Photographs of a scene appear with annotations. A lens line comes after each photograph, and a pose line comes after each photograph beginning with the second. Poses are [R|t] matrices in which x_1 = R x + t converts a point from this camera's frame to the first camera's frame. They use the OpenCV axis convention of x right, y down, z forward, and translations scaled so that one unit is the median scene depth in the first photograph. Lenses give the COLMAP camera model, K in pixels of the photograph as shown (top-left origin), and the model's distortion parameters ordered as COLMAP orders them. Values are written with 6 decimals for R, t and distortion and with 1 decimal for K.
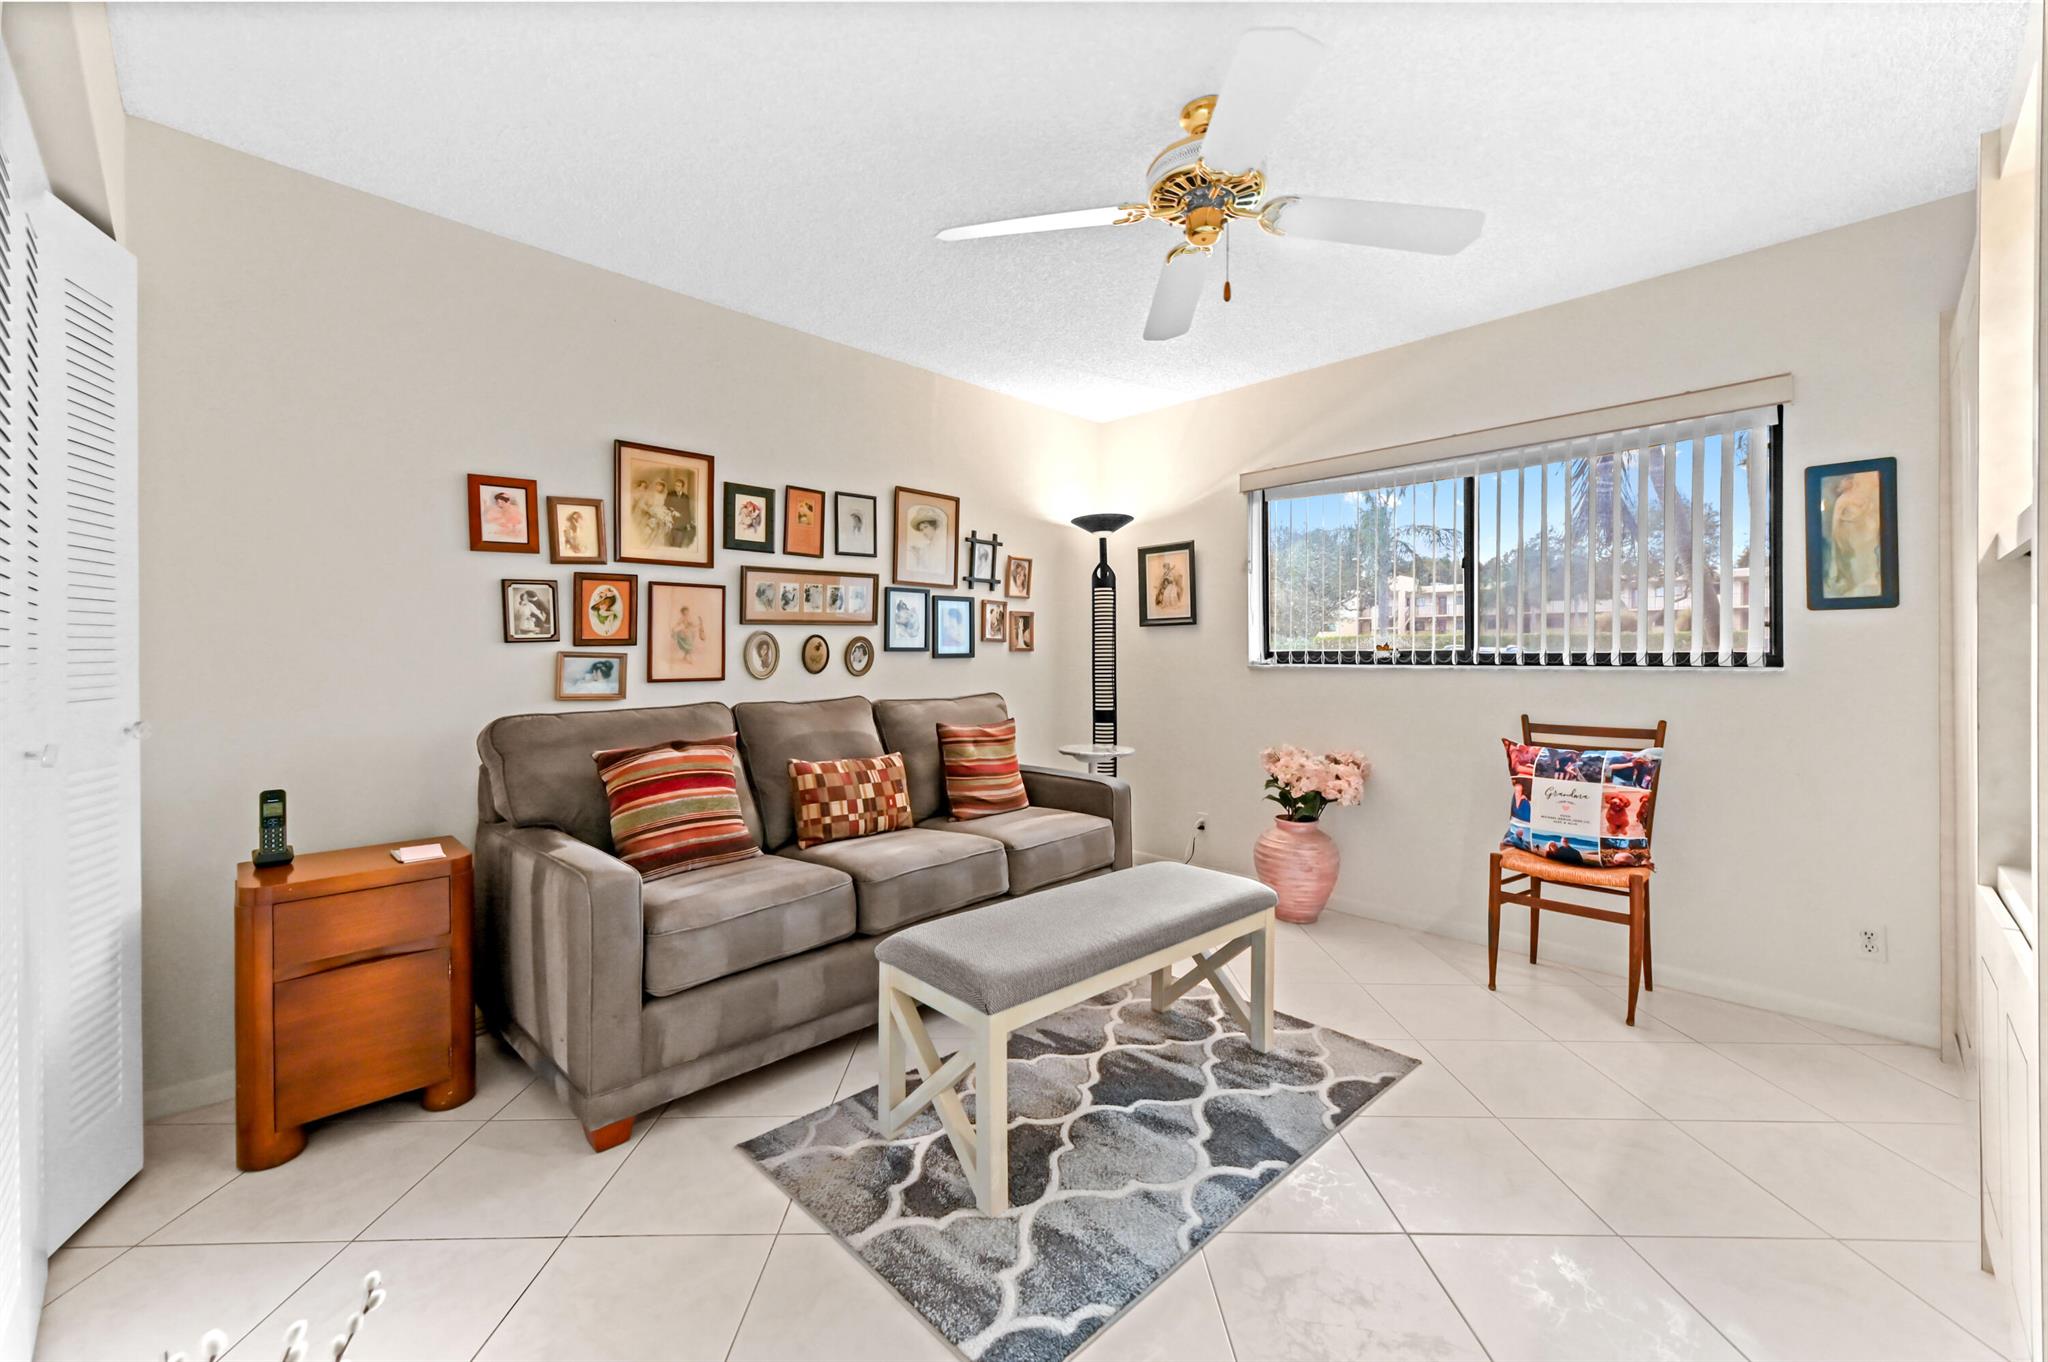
lens RADIAL K [[818.9, 0, 1021.2], [0, 818.9, 673.6], [0, 0, 1]] dist [0.015352, -0.000052]
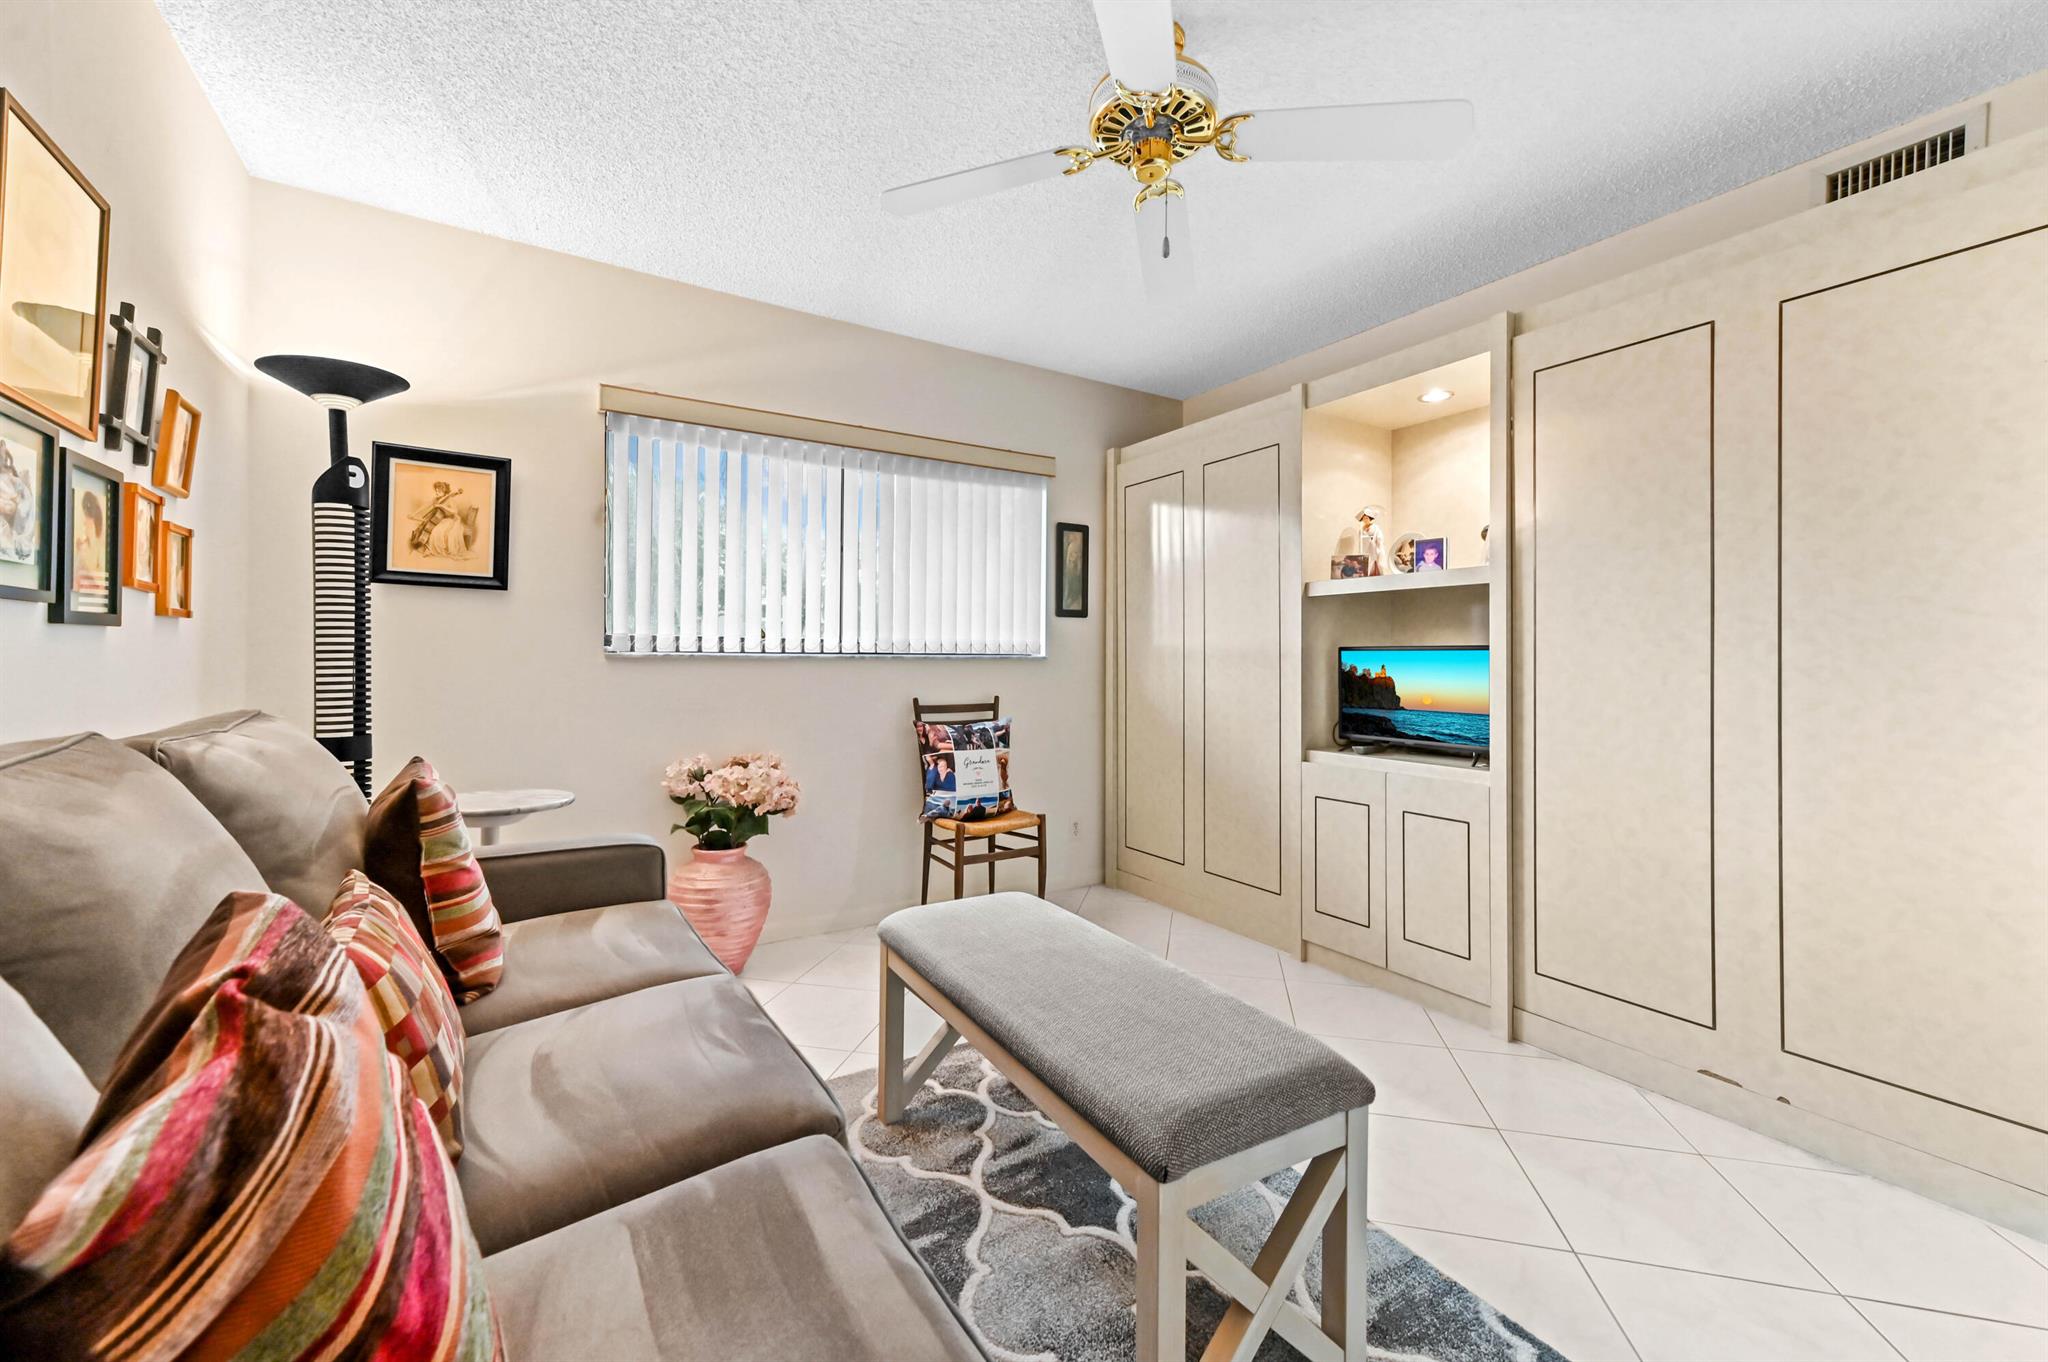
lens RADIAL K [[831.4, 0, 1056.4], [0, 831.4, 650.5], [0, 0, 1]] dist [-0.002352, -0.000230]
pose [[0.194614, 0.012822, 0.980796, -0.487253], [0.017081, 0.999719, -0.016459, 0.008650], [-0.980731, 0.019956, 0.194340, 0.653876]]
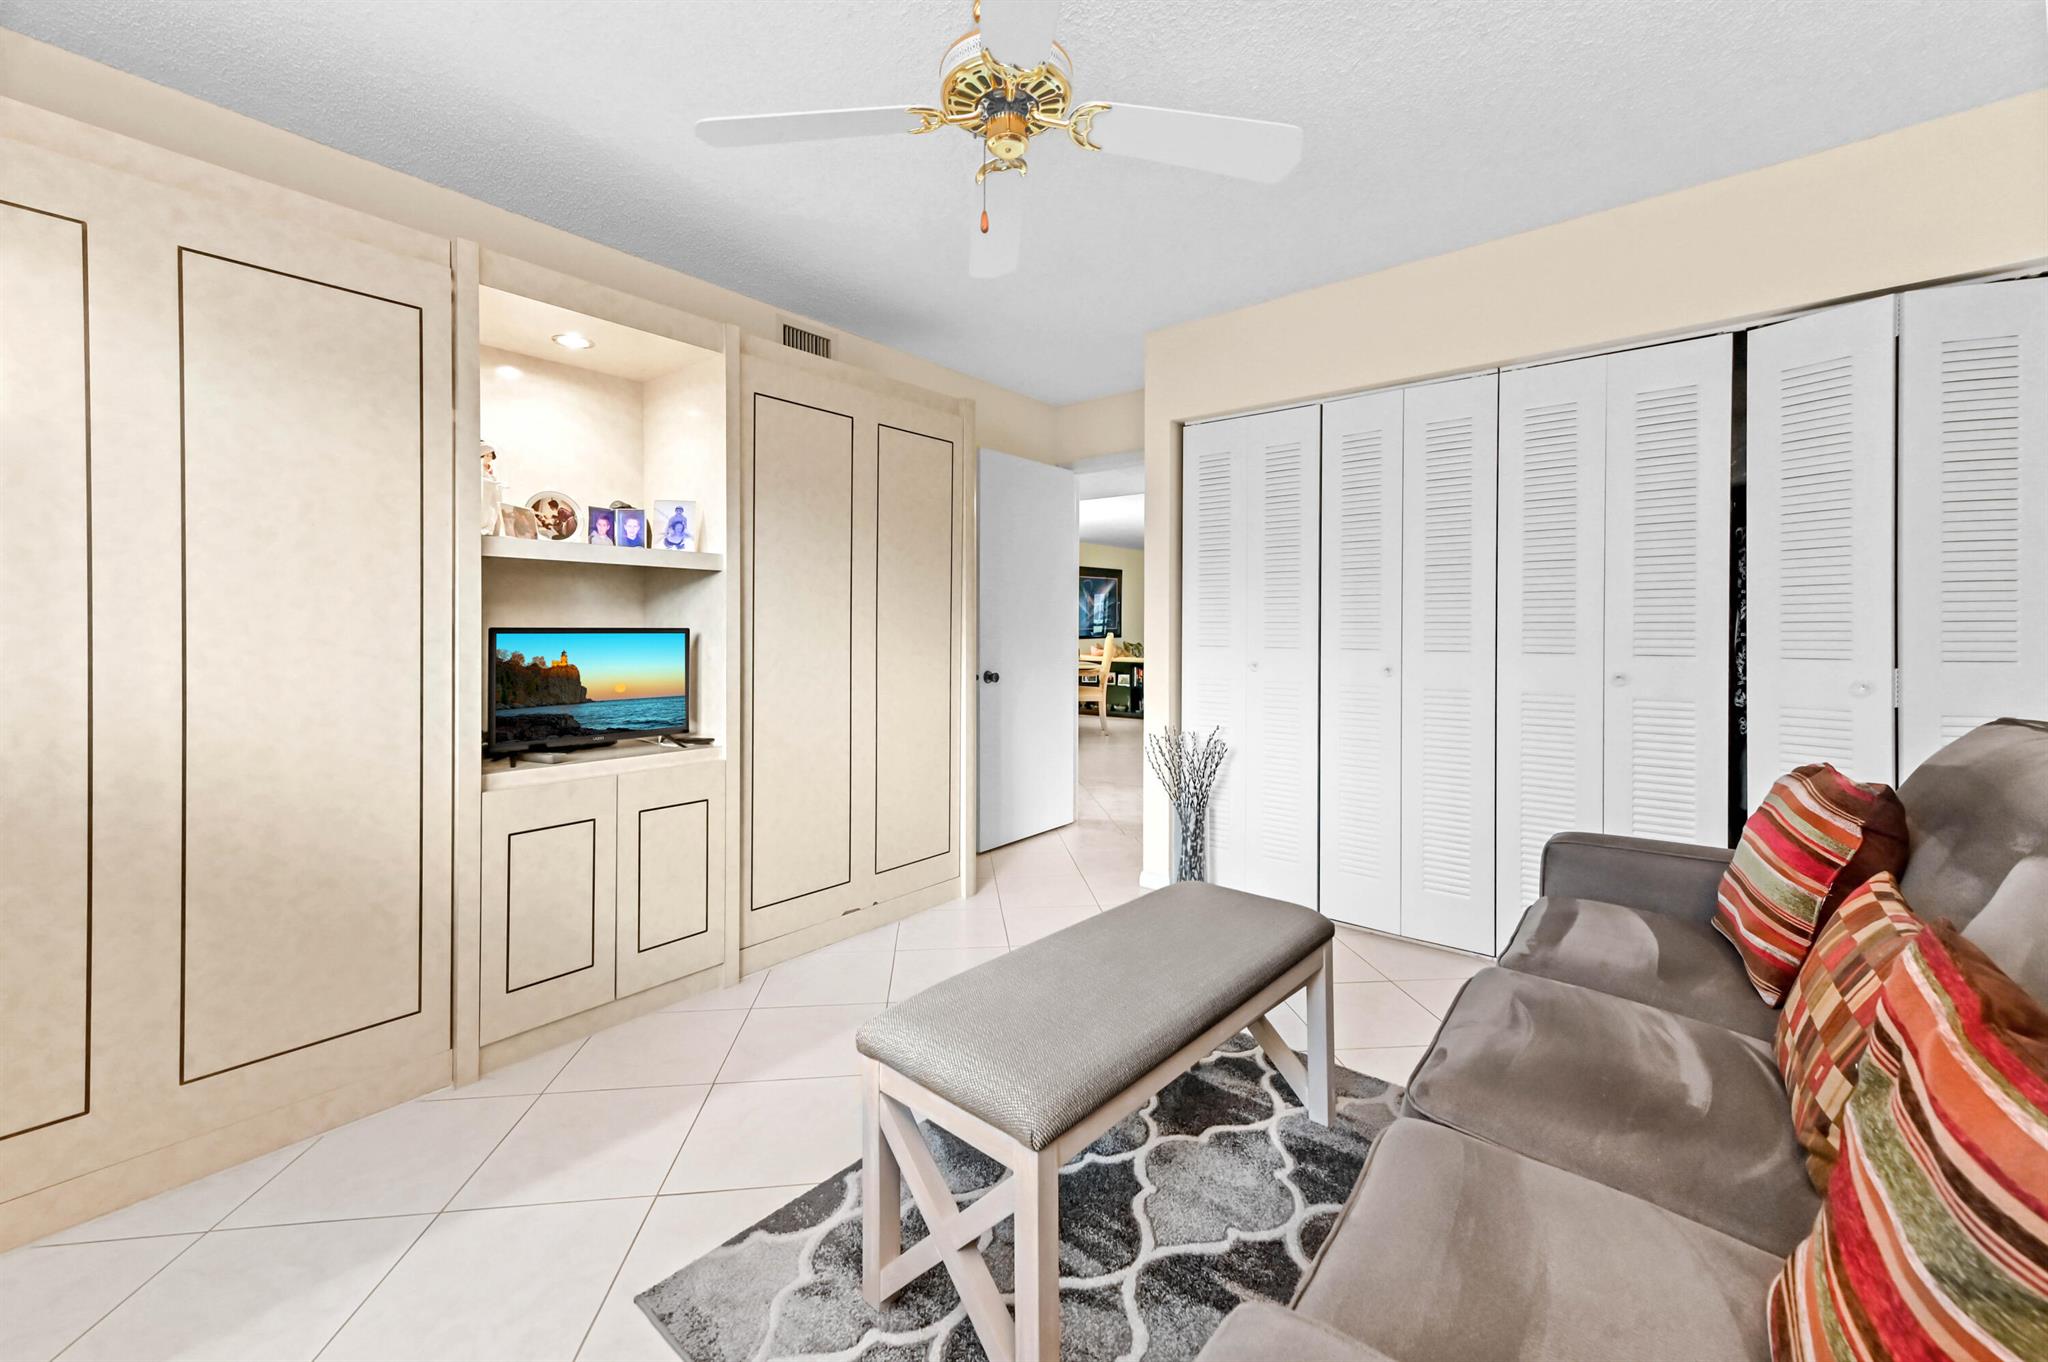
lens RADIAL K [[816.8, 0, 1019.2], [0, 816.8, 637.8], [0, 0, 1]] dist [0.014732, 0.000307]
pose [[-0.995562, -0.000163, -0.094110, 0.204630], [-0.003898, 0.999212, 0.039503, -0.030775], [0.094029, 0.039695, -0.994778, 1.317115]]
